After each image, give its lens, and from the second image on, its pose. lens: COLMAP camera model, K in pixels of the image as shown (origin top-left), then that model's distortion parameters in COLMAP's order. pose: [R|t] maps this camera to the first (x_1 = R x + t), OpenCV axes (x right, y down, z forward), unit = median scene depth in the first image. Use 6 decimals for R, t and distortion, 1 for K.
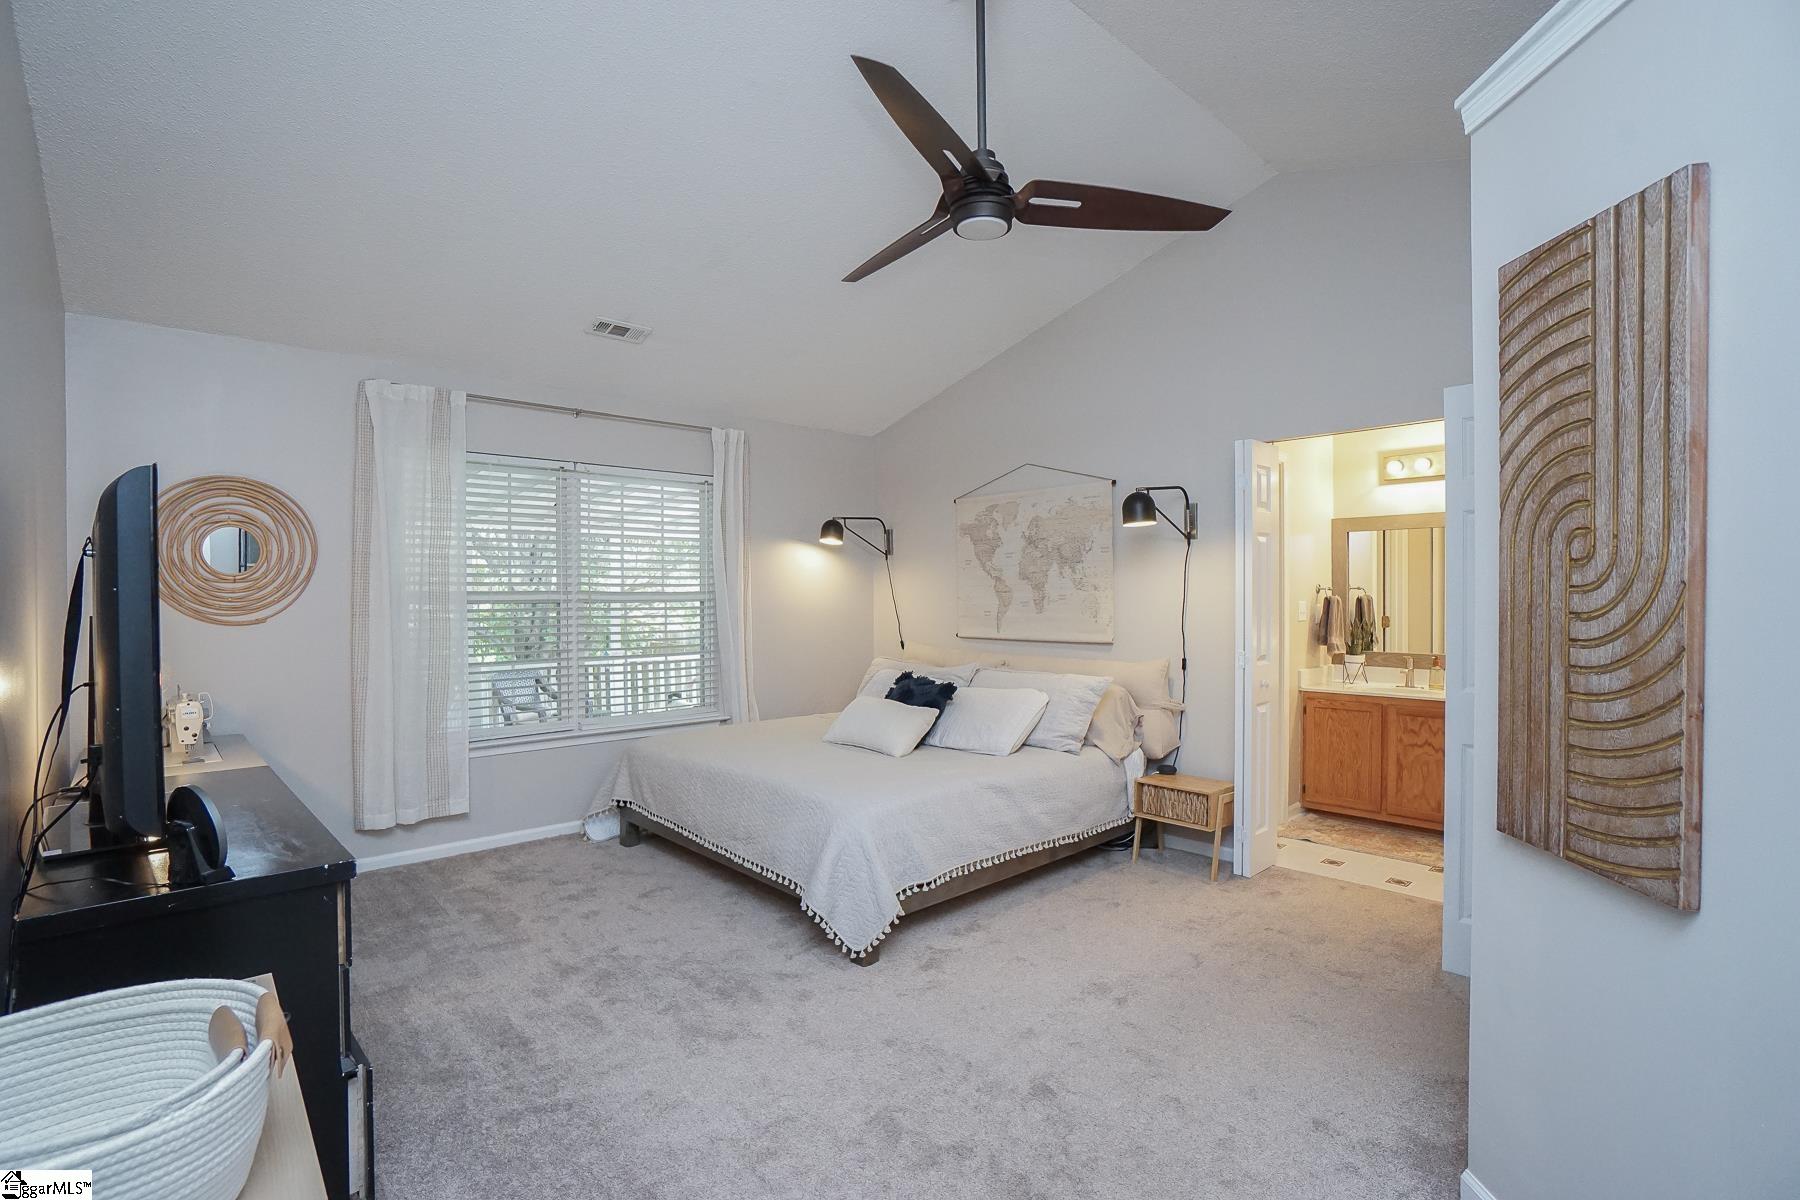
lens RADIAL K [[844.7, 0, 900.0], [0, 844.7, 600.0], [0, 0, 1]] dist [-0.000784, -0.000043]
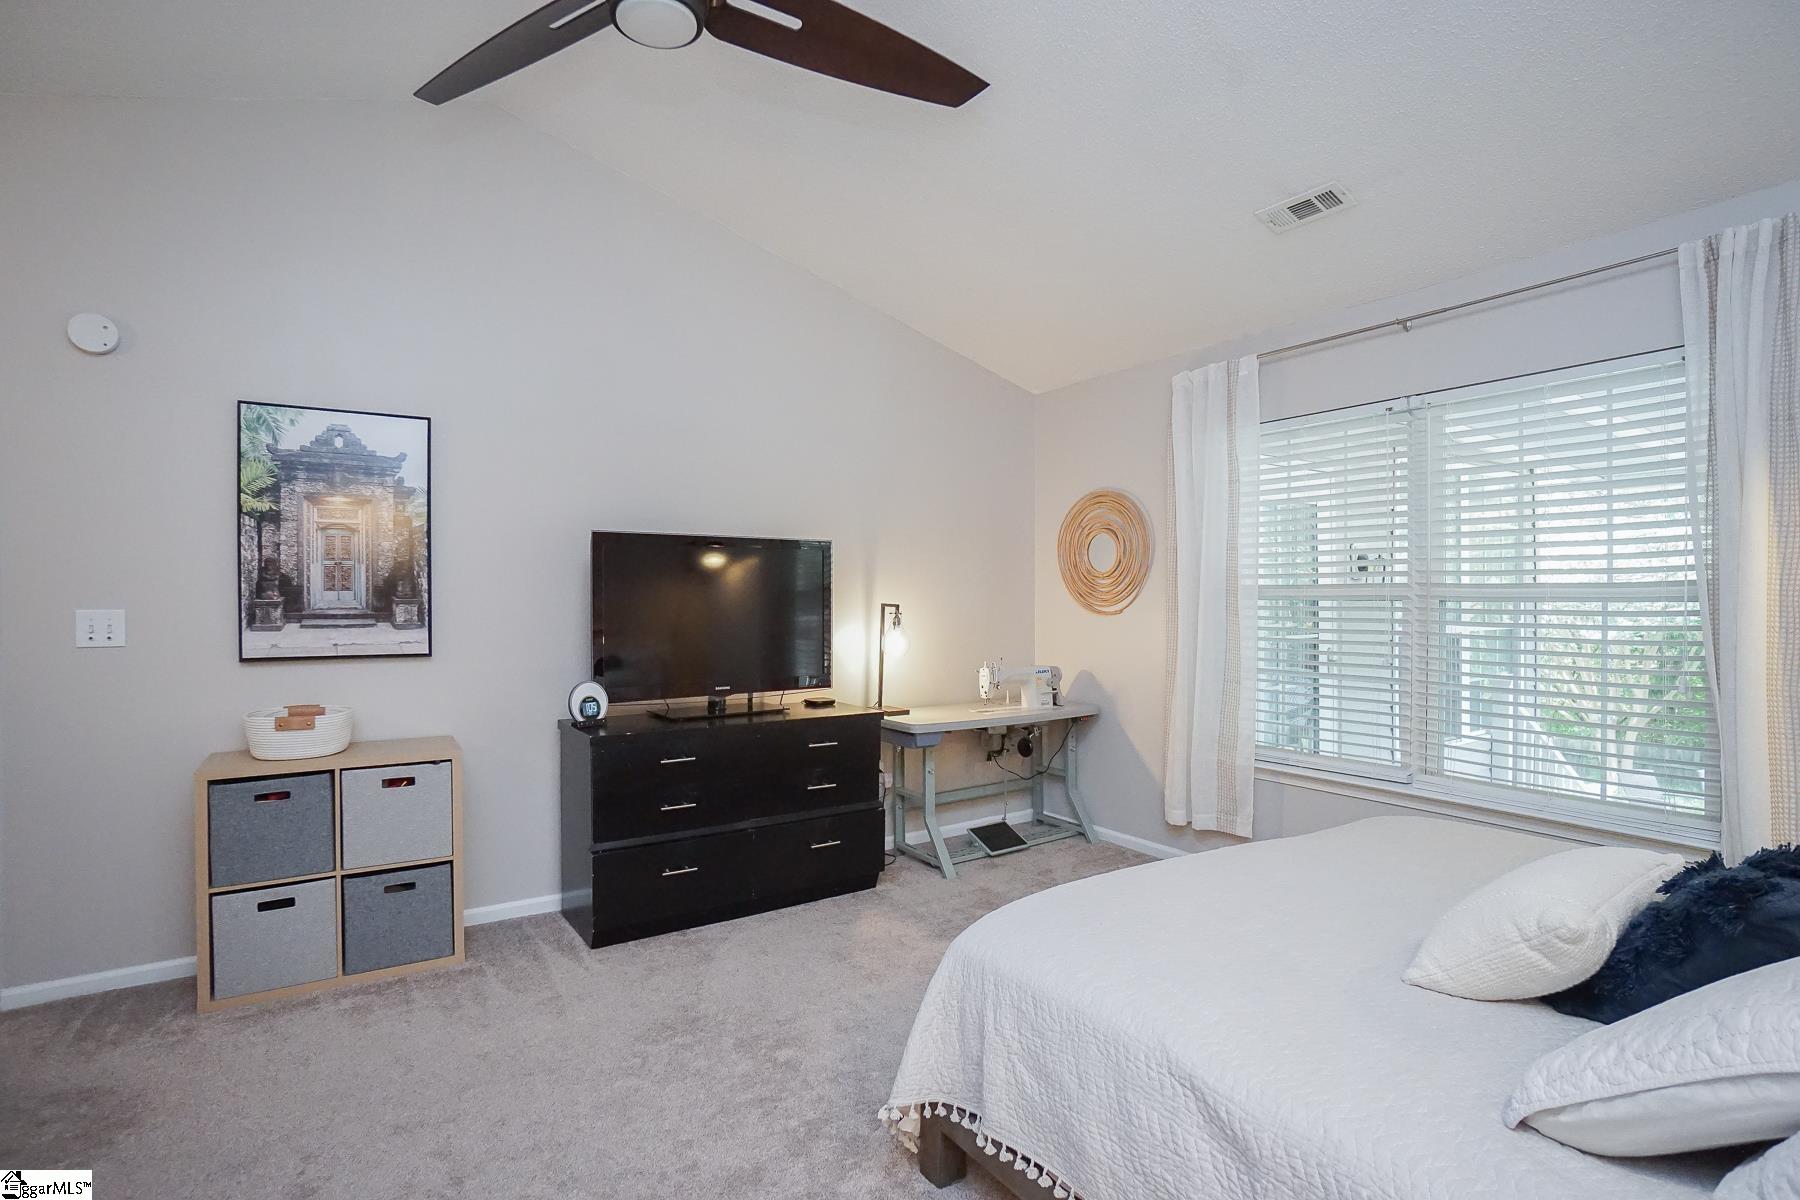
lens RADIAL K [[873.7, 0, 900.0], [0, 873.7, 600.0], [0, 0, 1]] dist [0.001242, 0.000316]
pose [[-0.179343, 0.010002, -0.983736, 0.415849], [-0.005287, 0.999924, 0.011131, -0.002893], [0.983772, 0.007198, -0.179276, 0.764411]]
